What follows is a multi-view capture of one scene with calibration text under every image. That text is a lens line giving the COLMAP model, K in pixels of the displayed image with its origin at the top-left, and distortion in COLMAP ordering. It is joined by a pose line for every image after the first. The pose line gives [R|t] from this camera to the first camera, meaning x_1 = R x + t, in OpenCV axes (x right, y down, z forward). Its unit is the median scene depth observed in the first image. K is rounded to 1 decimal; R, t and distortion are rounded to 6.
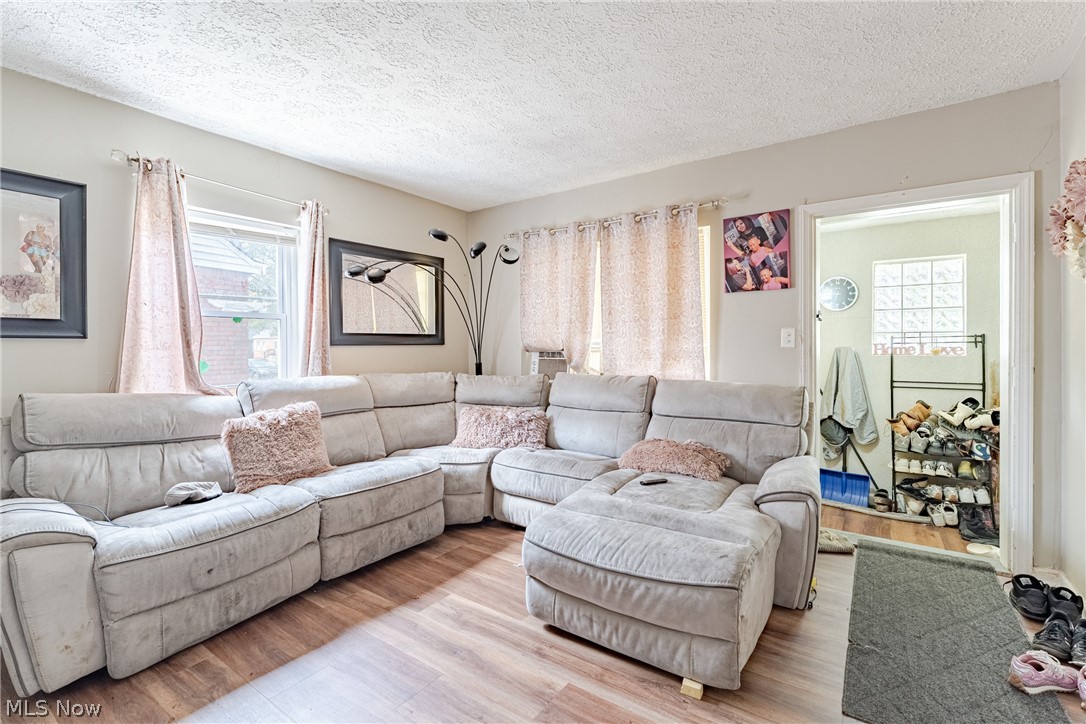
lens RADIAL K [[482.1, 0, 542.9], [0, 482.1, 339.2], [0, 0, 1]] dist [-0.002606, -0.000219]
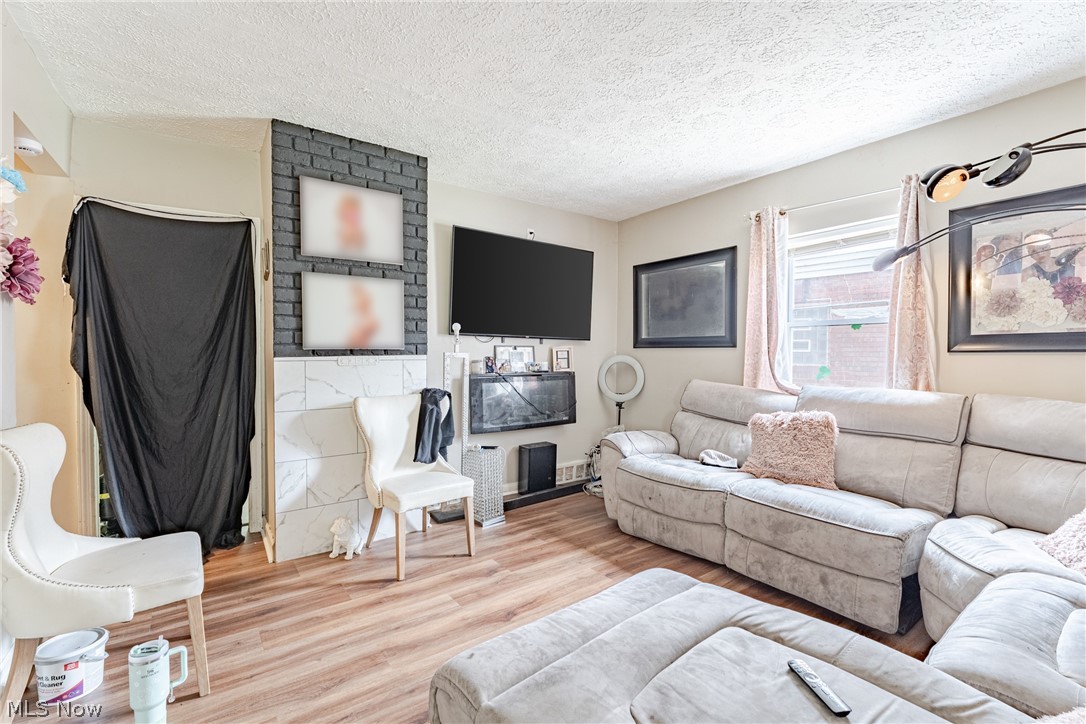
lens RADIAL K [[482.1, 0, 543.3], [0, 482.1, 366.5], [0, 0, 1]] dist [-0.002606, -0.000219]
pose [[-0.325172, 0.015905, -0.945521, 0.688715], [0.002738, 0.999870, 0.015878, 0.032047], [0.945651, 0.002574, -0.325174, 0.944837]]
